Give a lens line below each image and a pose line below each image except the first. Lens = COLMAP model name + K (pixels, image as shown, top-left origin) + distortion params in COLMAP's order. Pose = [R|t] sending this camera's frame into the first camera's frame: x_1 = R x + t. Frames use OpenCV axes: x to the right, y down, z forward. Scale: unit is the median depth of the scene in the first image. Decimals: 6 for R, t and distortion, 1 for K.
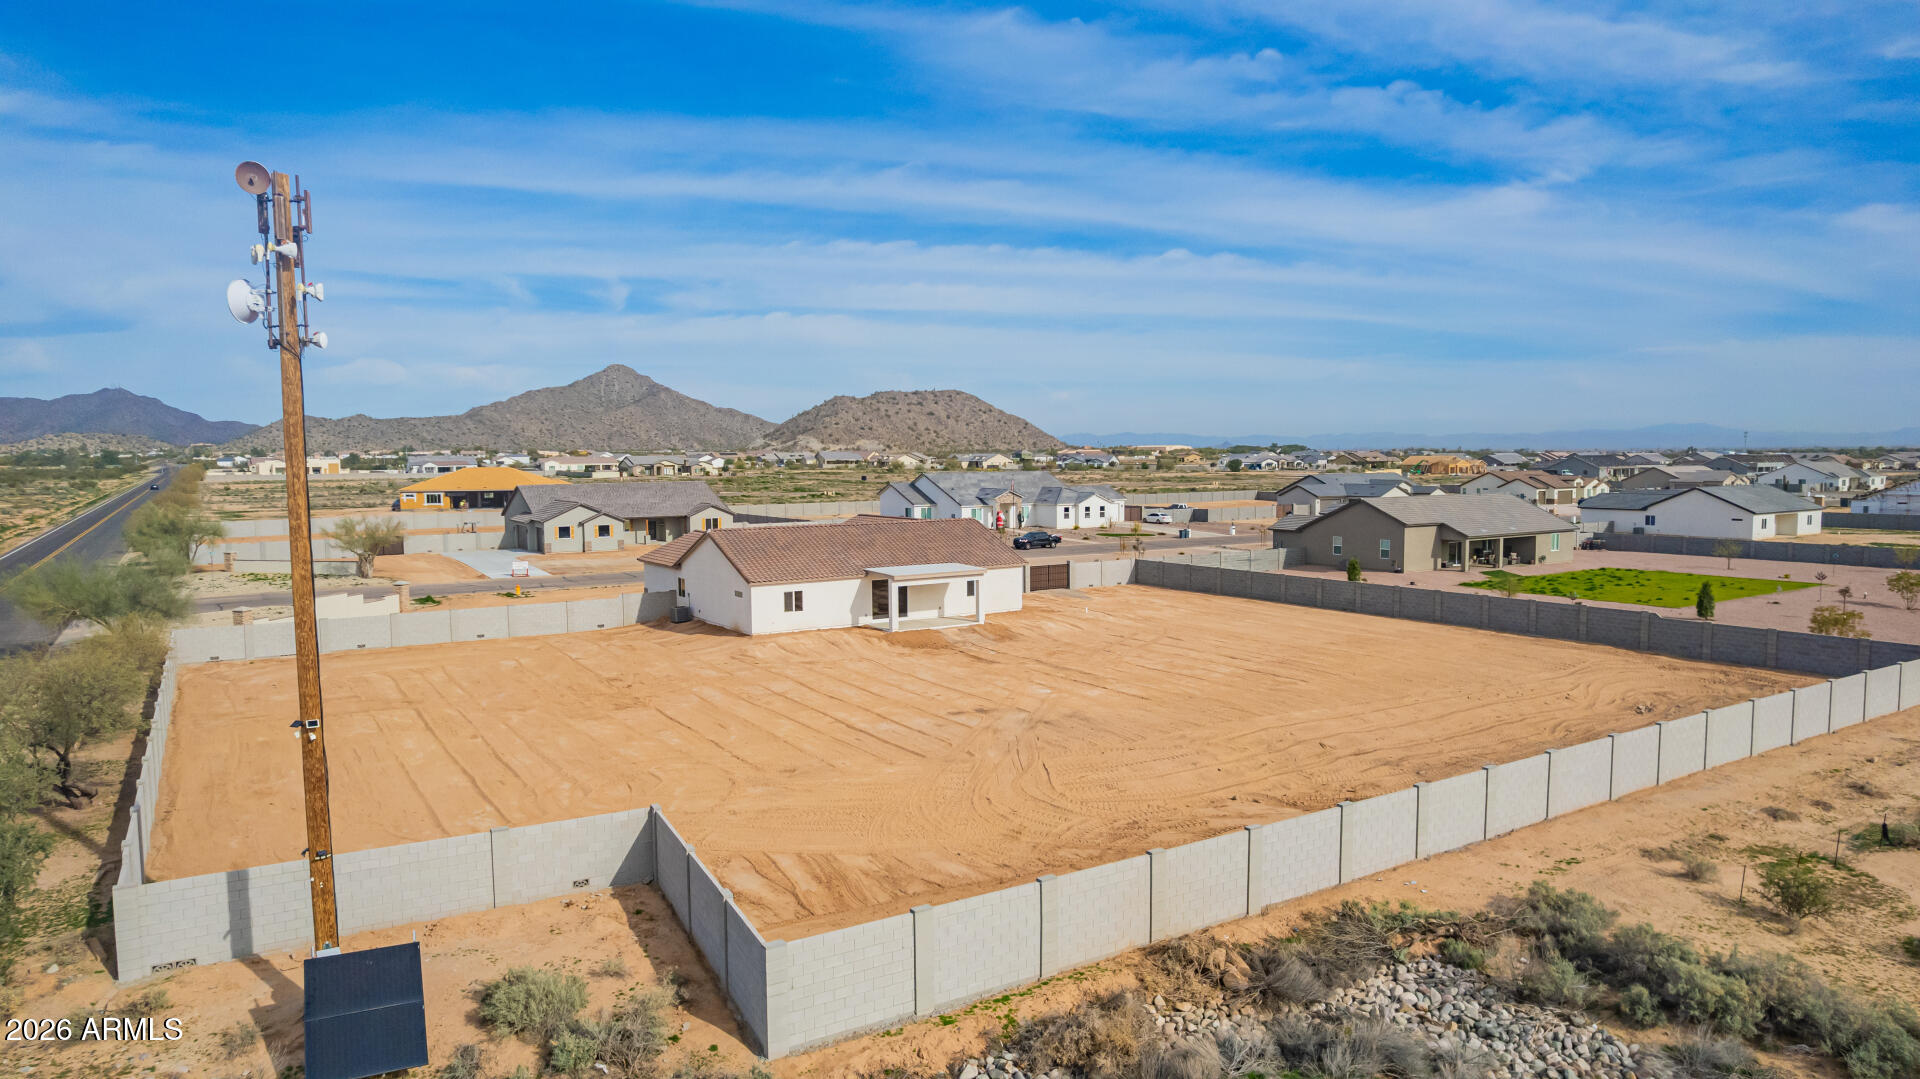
lens RADIAL K [[1227.0, 0, 962.5], [0, 1227.0, 537.1], [0, 0, 1]] dist [-0.073066, 0.061278]
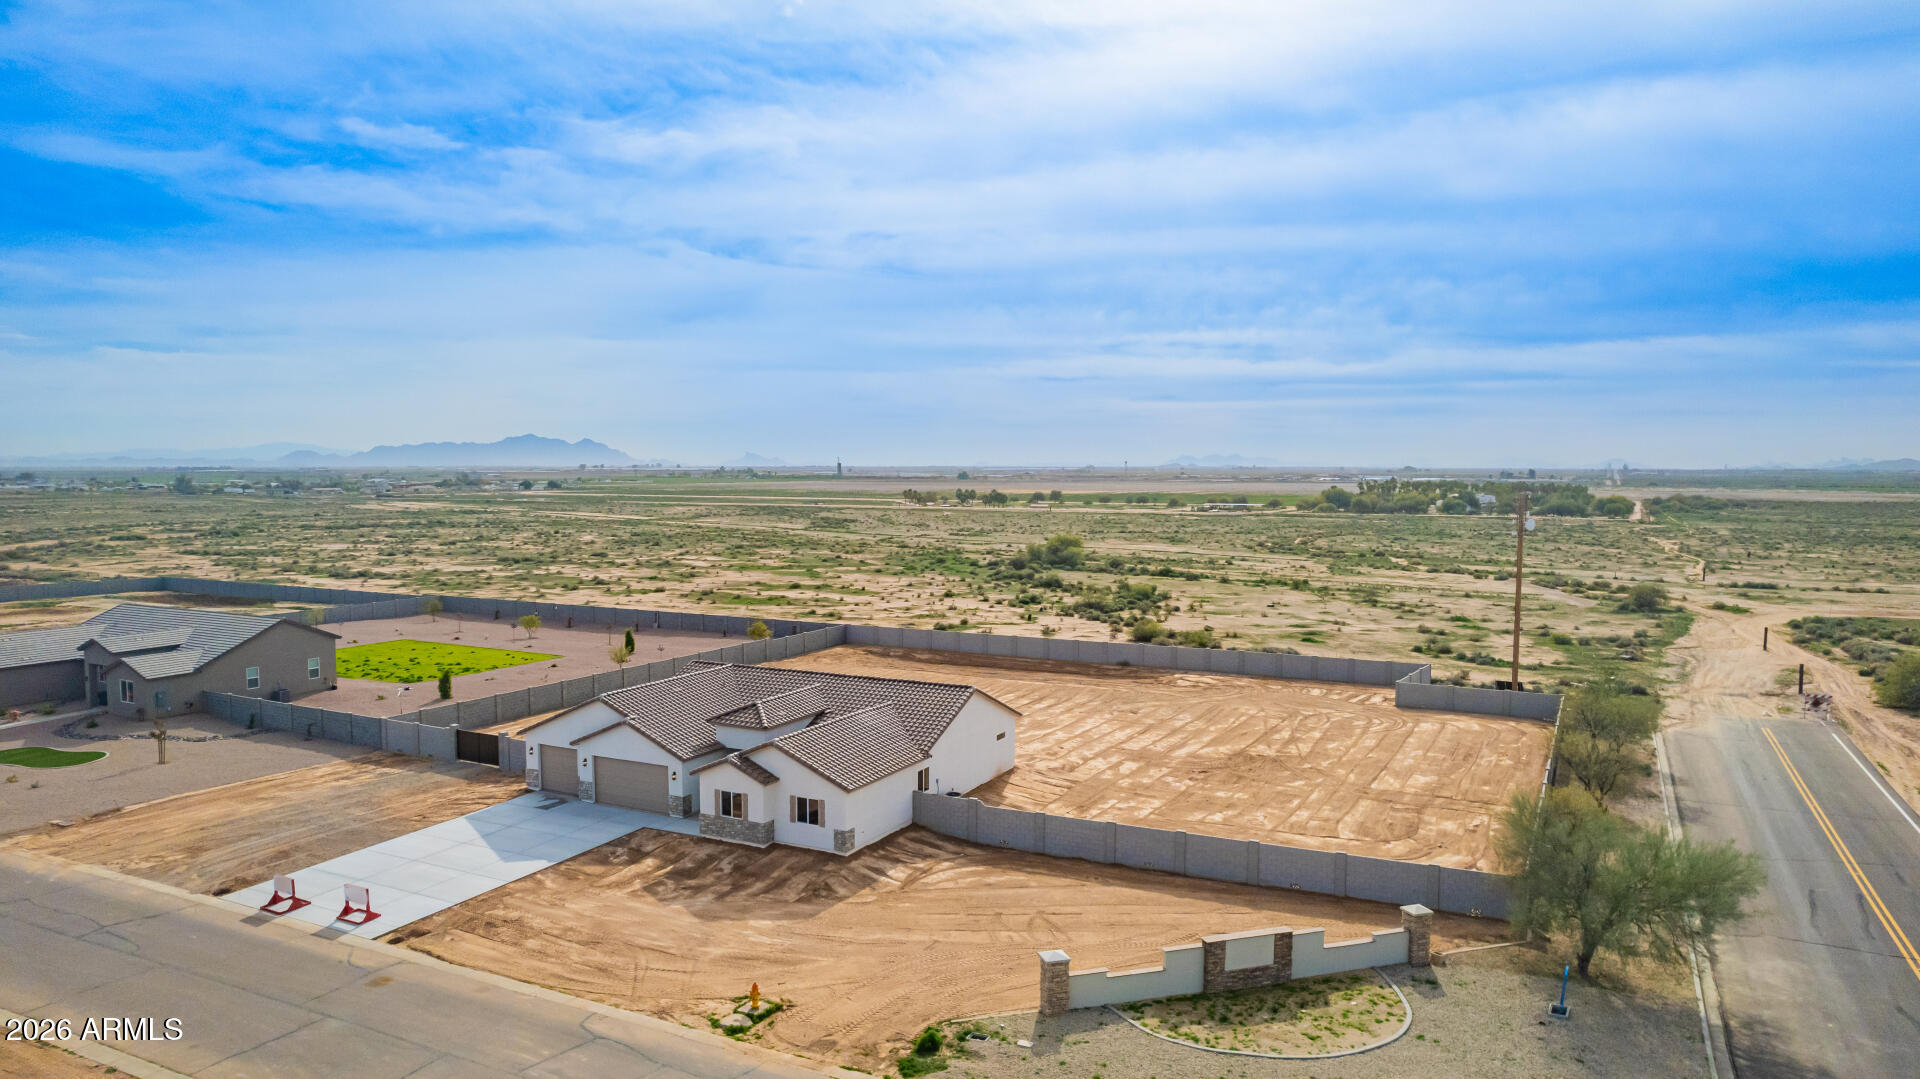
lens RADIAL K [[1232.7, 0, 962.4], [0, 1232.7, 548.0], [0, 0, 1]] dist [-0.073562, 0.063519]
pose [[-0.503097, -0.050741, 0.862739, -0.573356], [0.064310, 0.993309, 0.095923, -0.114005], [-0.861834, 0.103741, -0.496468, 0.847318]]
